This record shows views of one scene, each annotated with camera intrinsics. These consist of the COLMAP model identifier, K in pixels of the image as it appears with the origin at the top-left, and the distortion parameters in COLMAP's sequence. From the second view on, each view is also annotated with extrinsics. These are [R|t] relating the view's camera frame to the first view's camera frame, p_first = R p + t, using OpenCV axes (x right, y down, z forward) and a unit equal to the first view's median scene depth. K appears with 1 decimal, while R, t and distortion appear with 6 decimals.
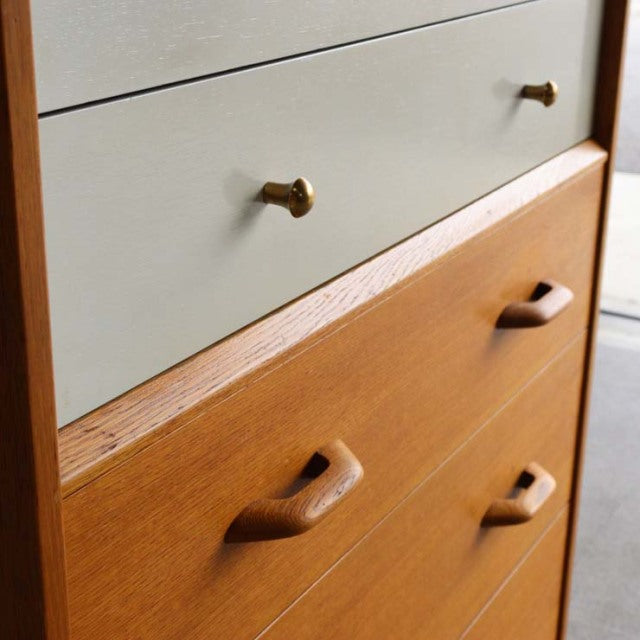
lens RADIAL K [[1254.5, 0, 320.0], [0, 1254.5, 320.0], [0, 0, 1]] dist [-0.010688, 0.090447]
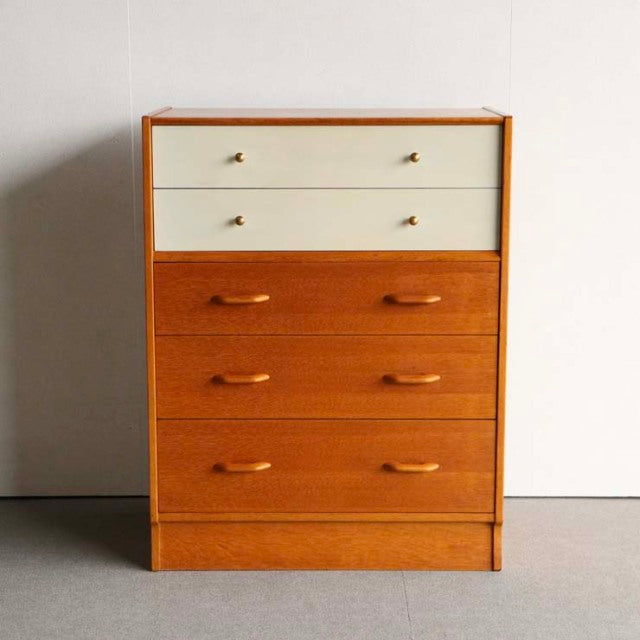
lens RADIAL K [[1579.0, 0, 320.0], [0, 1579.0, 320.0], [0, 0, 1]] dist [0.110459, 0.077181]
pose [[0.487101, 0.139553, -0.862124, 4.141123], [-0.289417, 0.957165, -0.008584, 0.161474], [0.823996, 0.253694, 0.506625, -1.196121]]
